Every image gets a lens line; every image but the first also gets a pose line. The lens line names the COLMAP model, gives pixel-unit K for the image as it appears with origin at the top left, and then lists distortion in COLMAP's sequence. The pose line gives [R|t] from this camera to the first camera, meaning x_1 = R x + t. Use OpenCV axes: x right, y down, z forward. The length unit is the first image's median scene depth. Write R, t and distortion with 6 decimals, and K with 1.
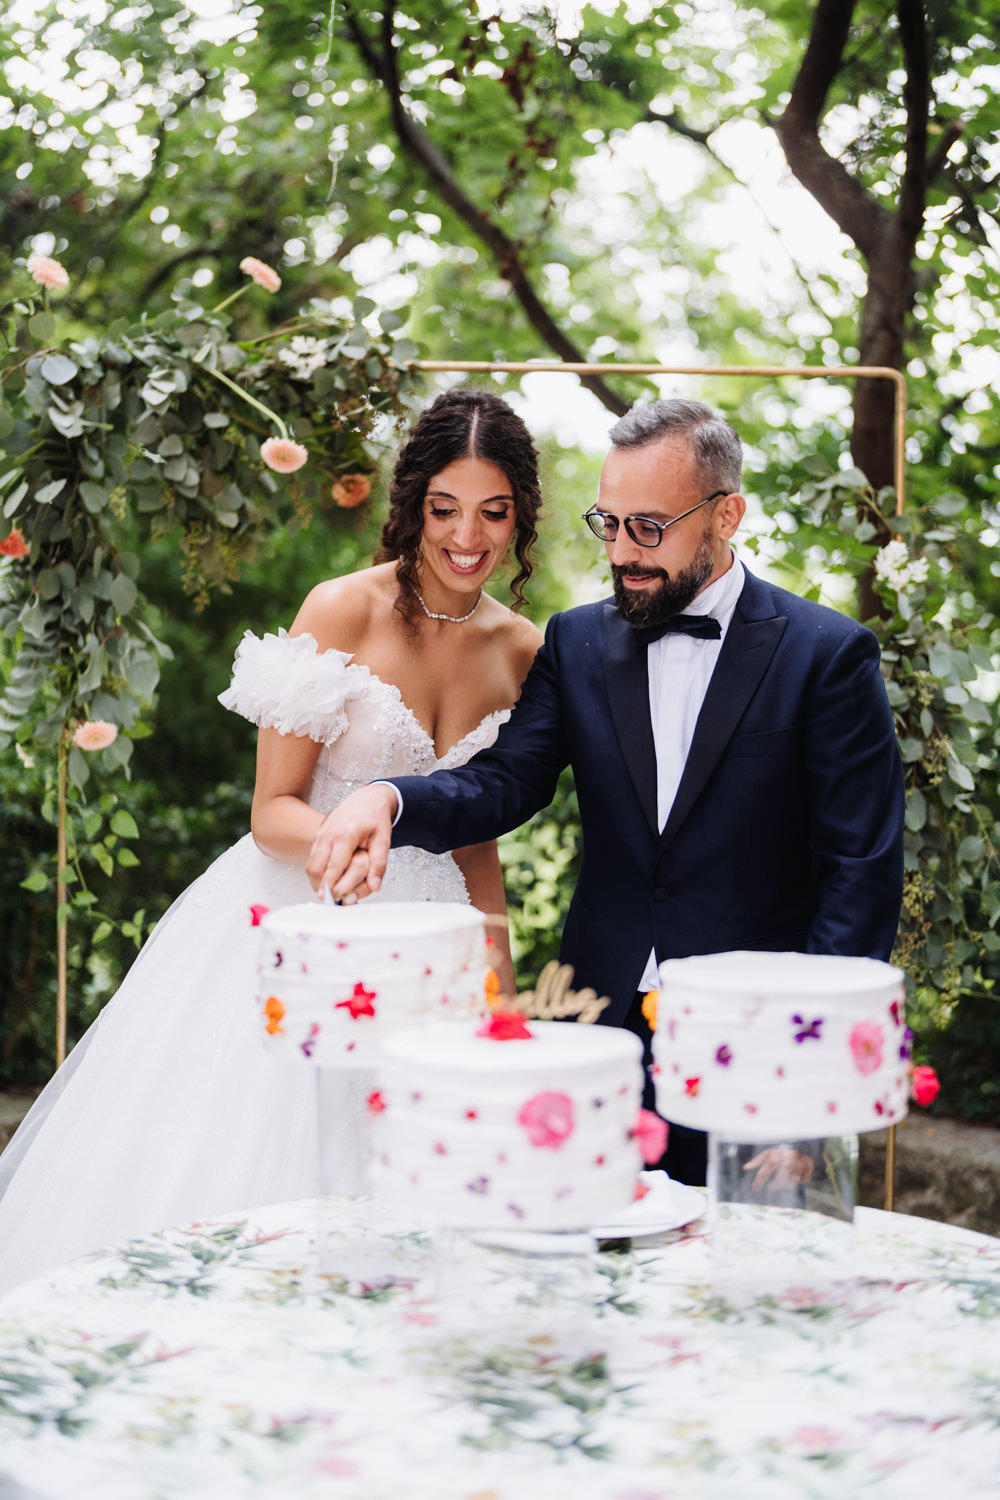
lens RADIAL K [[2086.0, 0, 497.8], [0, 2086.0, 785.7], [0, 0, 1]] dist [0.008246, 0.040869]
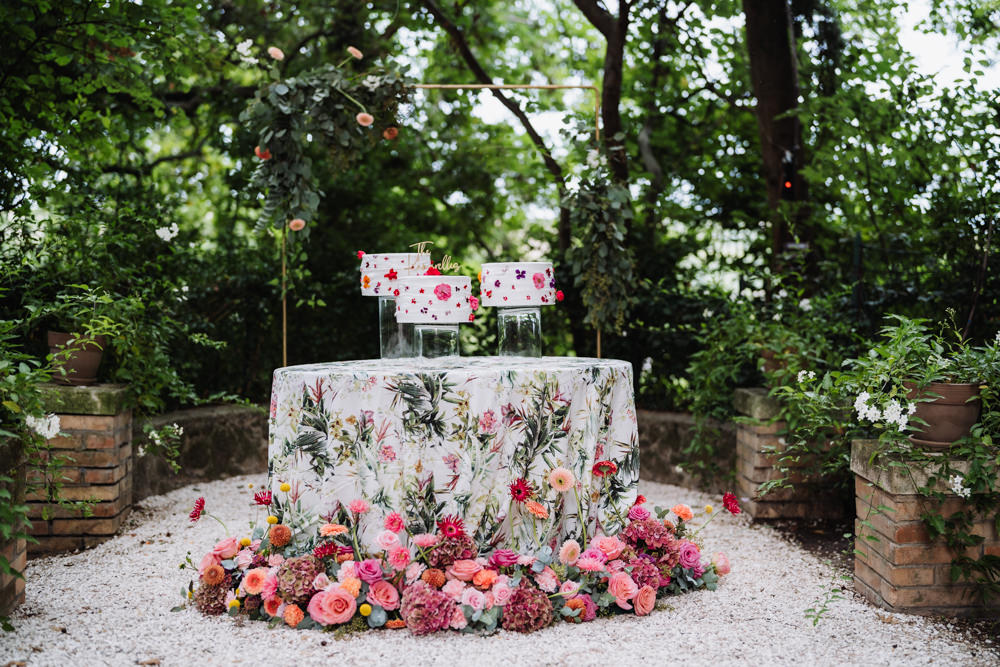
lens RADIAL K [[1390.7, 0, 501.4], [0, 1390.7, 357.5], [0, 0, 1]] dist [0.008246, 0.040869]
pose [[0.999890, -0.014816, -0.000930, 0.071649], [0.014807, 0.999857, -0.008182, 0.167772], [0.001051, 0.008168, 0.999966, -0.804007]]
